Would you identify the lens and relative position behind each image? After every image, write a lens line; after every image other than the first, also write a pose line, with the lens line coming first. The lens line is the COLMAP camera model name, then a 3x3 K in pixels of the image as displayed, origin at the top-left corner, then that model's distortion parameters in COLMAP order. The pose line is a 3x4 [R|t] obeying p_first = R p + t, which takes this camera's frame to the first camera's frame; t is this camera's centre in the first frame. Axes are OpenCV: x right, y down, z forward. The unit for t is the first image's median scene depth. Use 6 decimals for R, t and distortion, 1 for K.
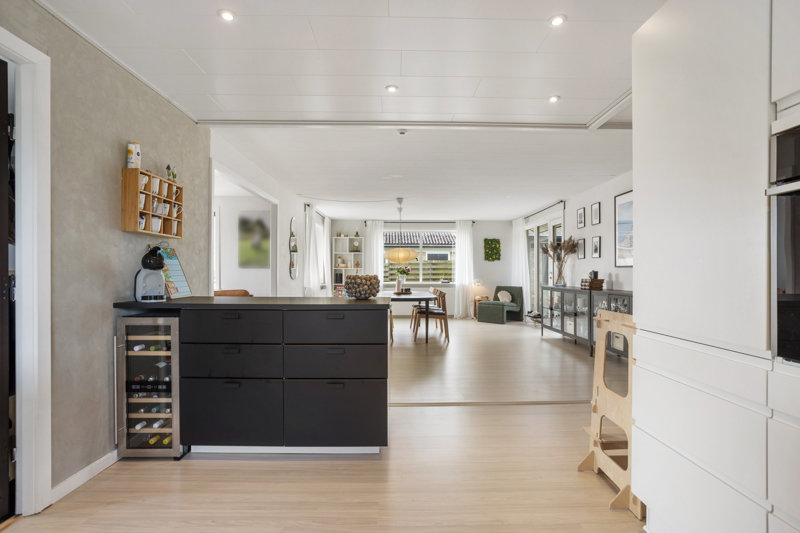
lens RADIAL K [[407.8, 0, 400.0], [0, 407.8, 266.5], [0, 0, 1]] dist [-0.021724, 0.000365]
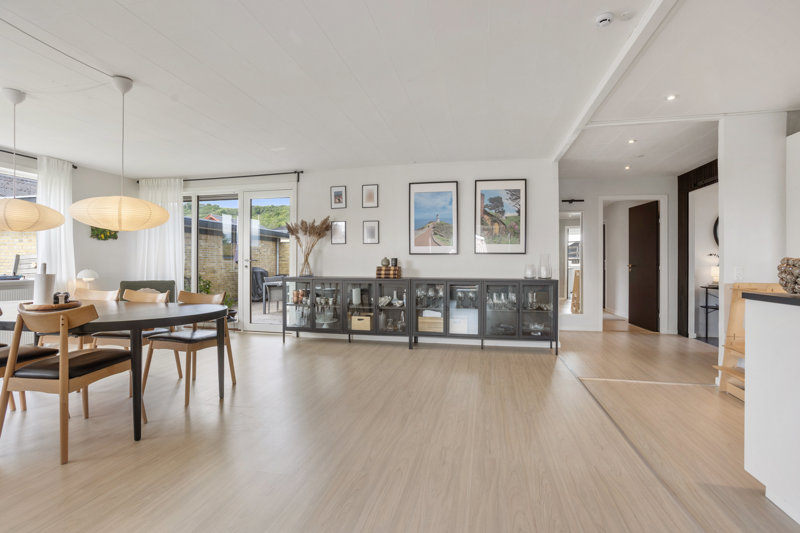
lens RADIAL K [[407.8, 0, 400.0], [0, 407.8, 266.5], [0, 0, 1]] dist [-0.021724, 0.000365]
pose [[0.210782, -0.012586, 0.977452, -0.263962], [-0.016504, 0.999729, 0.016431, 0.009000], [-0.977394, -0.019595, 0.210517, 0.474976]]
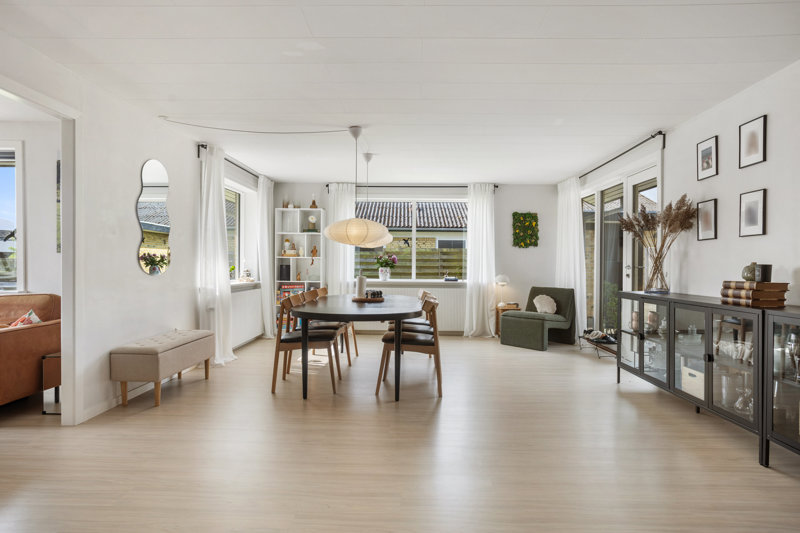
lens RADIAL K [[449.9, 0, 400.0], [0, 449.9, 266.5], [0, 0, 1]] dist [-0.003269, -0.000344]
pose [[0.999023, 0.008186, -0.043420, 0.063573], [-0.007348, 0.999784, 0.019431, 0.004419], [0.043570, -0.019093, 0.998868, 0.297157]]
